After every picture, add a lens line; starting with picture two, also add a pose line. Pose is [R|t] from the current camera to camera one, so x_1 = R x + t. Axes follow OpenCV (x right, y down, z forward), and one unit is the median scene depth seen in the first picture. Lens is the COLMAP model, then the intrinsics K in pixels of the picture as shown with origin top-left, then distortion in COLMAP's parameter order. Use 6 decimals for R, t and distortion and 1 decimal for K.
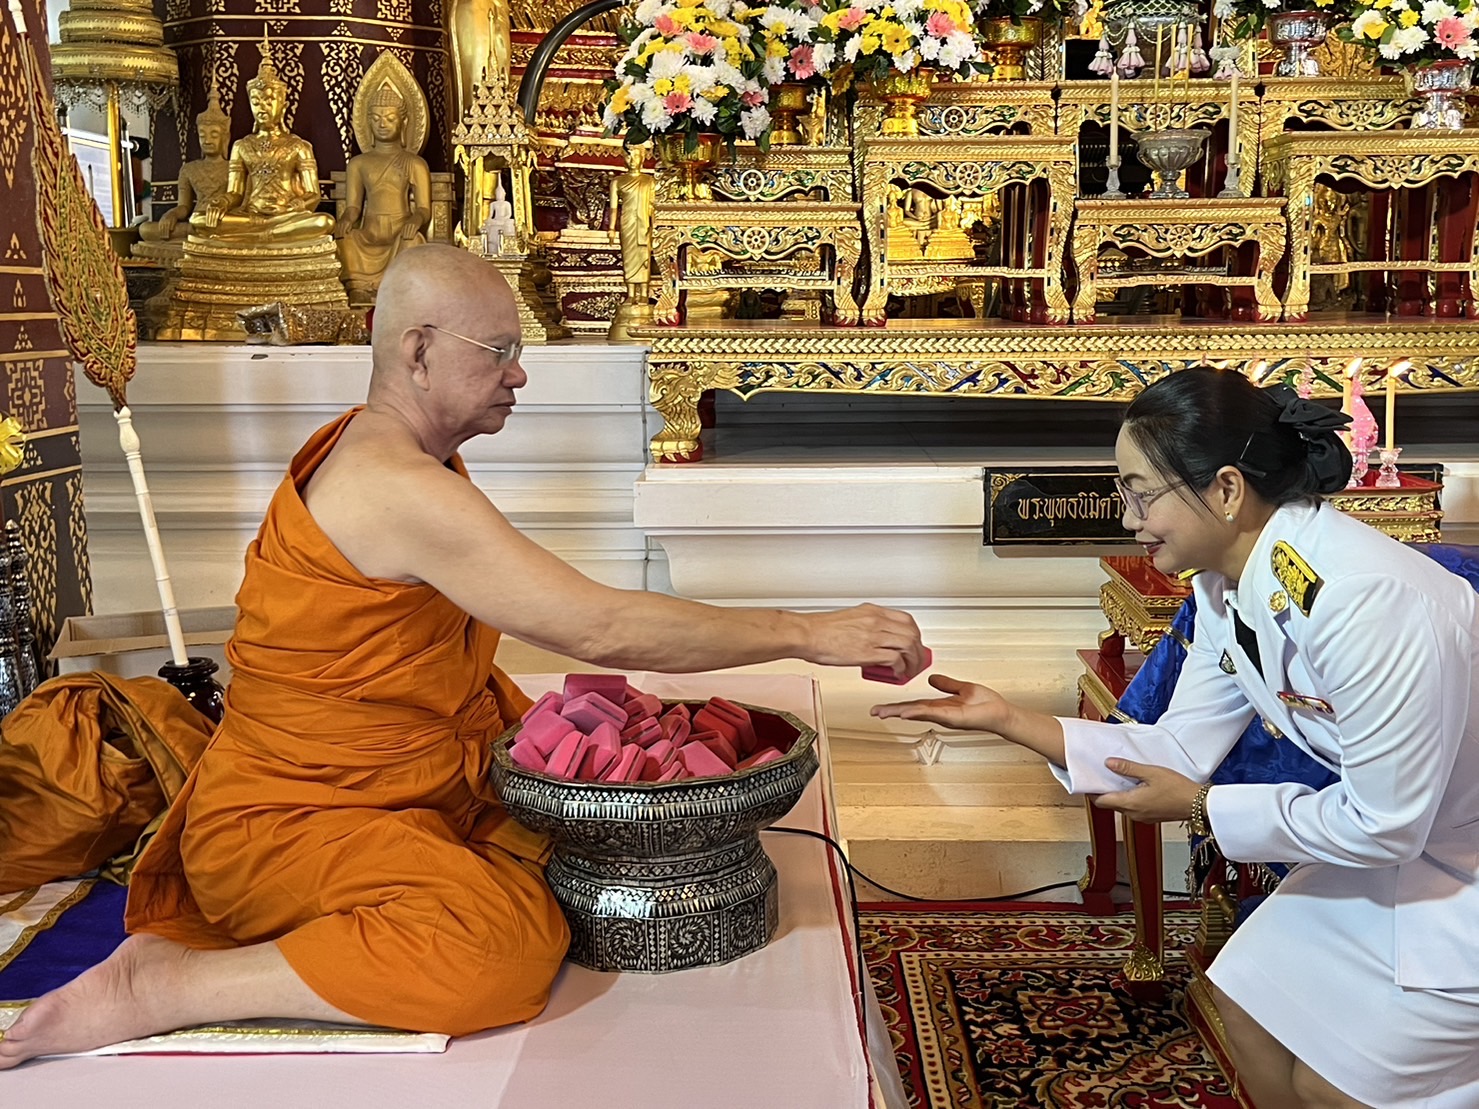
lens RADIAL K [[1706.0, 0, 745.0], [0, 1706.0, 556.6], [0, 0, 1]] dist [0.148508, -0.358626]
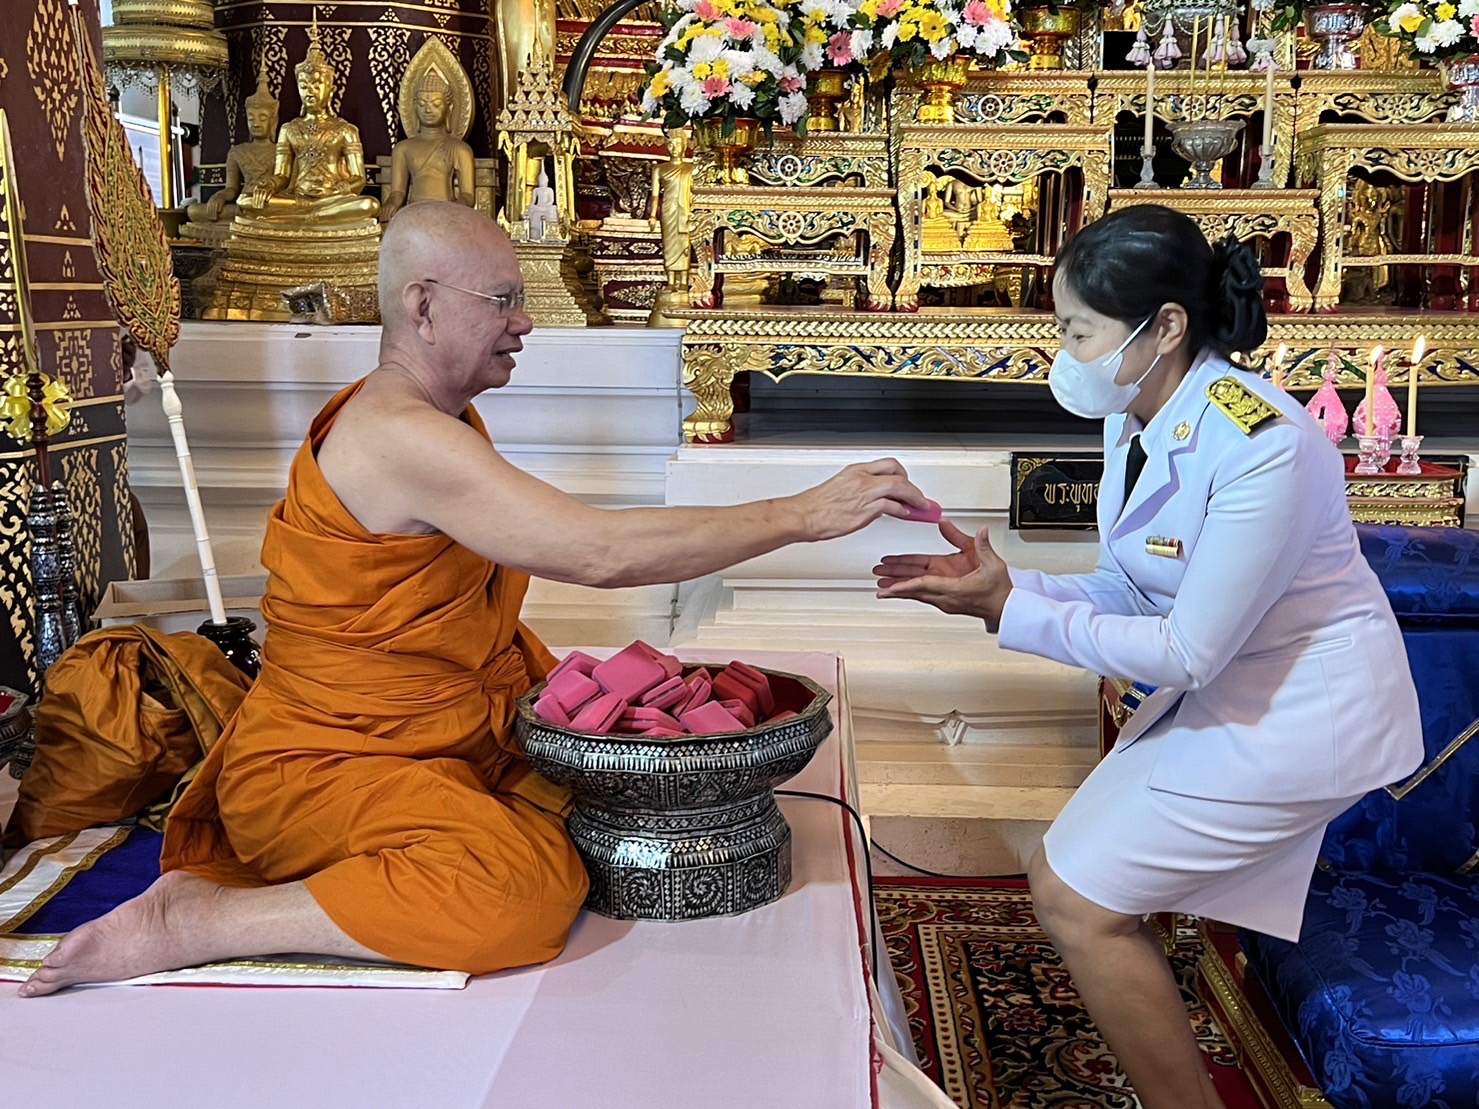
lens RADIAL K [[1706.1, 0, 754.0], [0, 1706.1, 569.6], [0, 0, 1]] dist [0.151150, -0.367765]
pose [[0.999670, 0.017548, -0.018750, 0.006996], [-0.017380, 0.999808, 0.009101, 0.010010], [0.018906, -0.008772, 0.999783, -0.014446]]
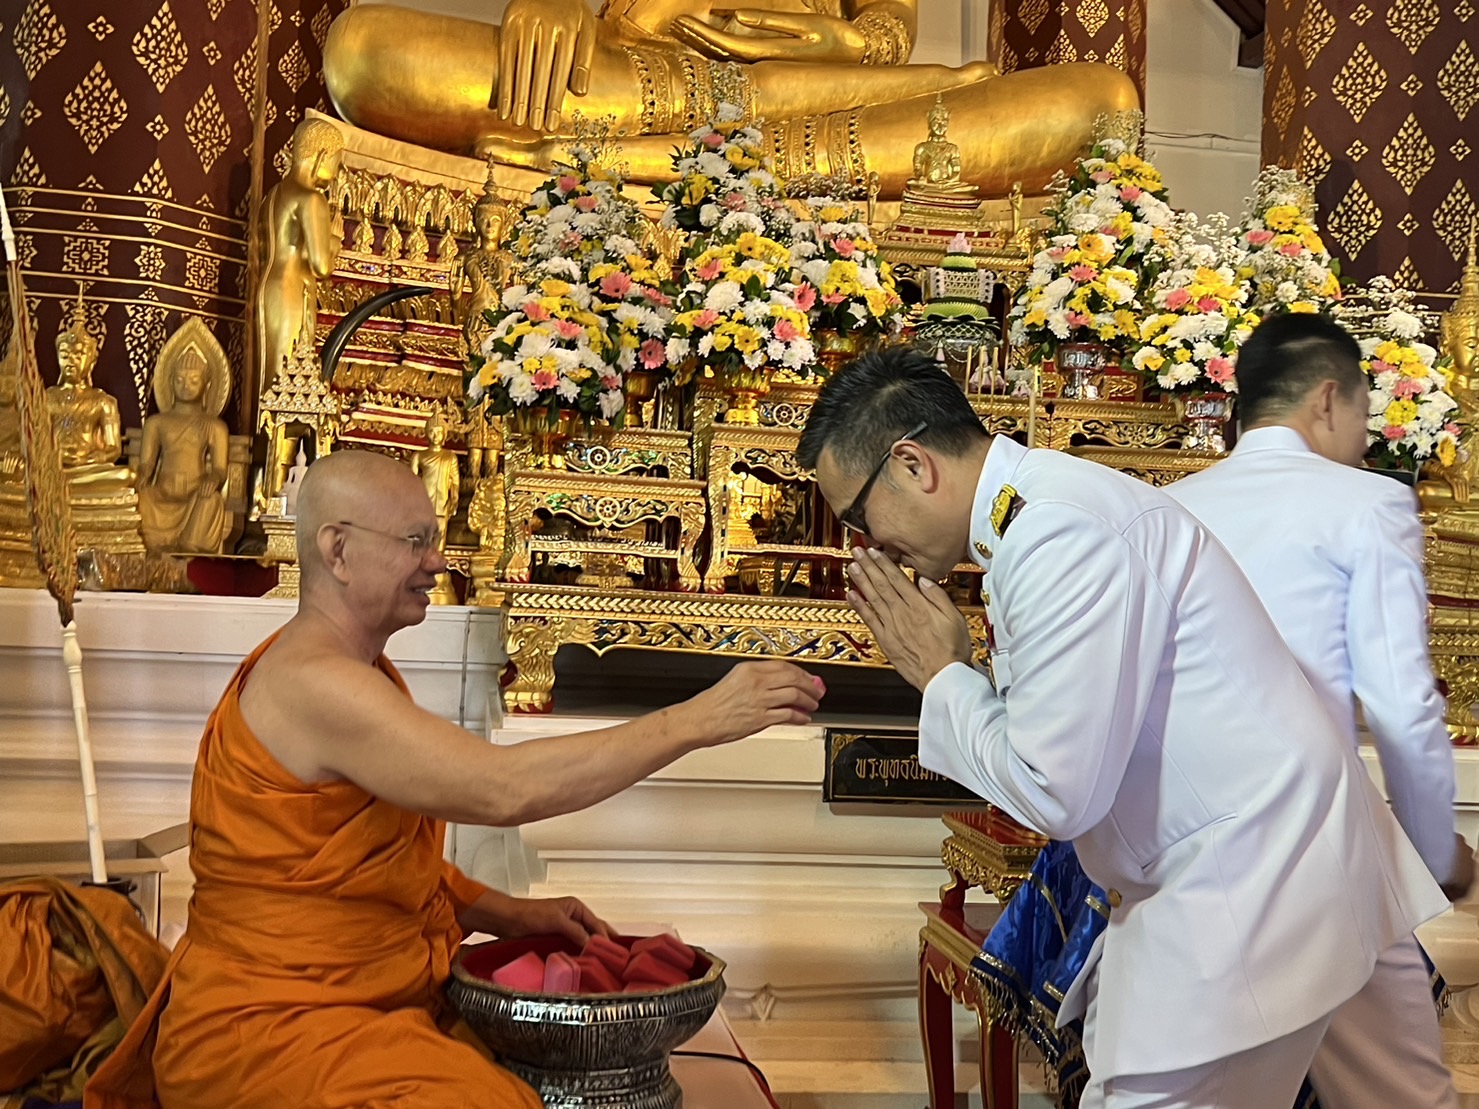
lens RADIAL K [[1697.3, 0, 718.4], [0, 1697.3, 564.5], [0, 0, 1]] dist [0.241582, -0.682602]
pose [[0.985591, 0.053491, 0.160465, -0.093551], [-0.025876, 0.985194, -0.169481, 0.027138], [-0.167155, 0.162887, 0.972382, -0.036410]]
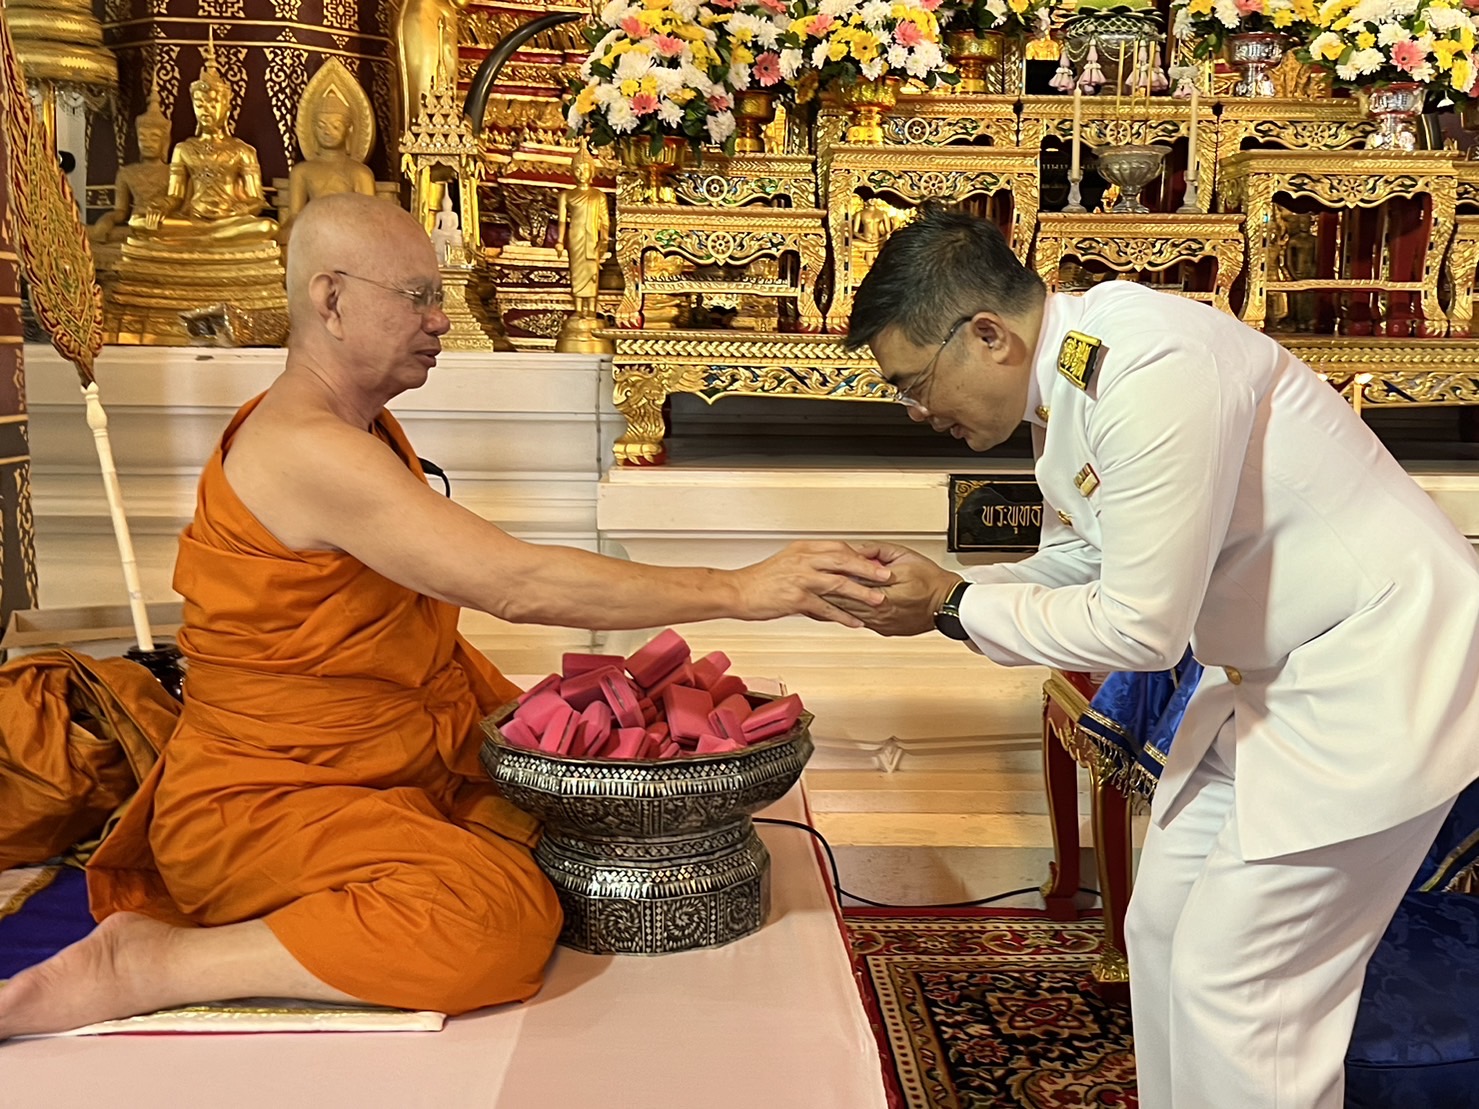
lens RADIAL K [[1706.1, 0, 754.0], [0, 1706.1, 569.6], [0, 0, 1]] dist [0.151150, -0.367765]
pose [[0.998612, 0.011807, 0.051334, -0.022907], [-0.011111, 0.999843, -0.013828, 0.017344], [-0.051489, 0.013239, 0.998586, 0.007329]]
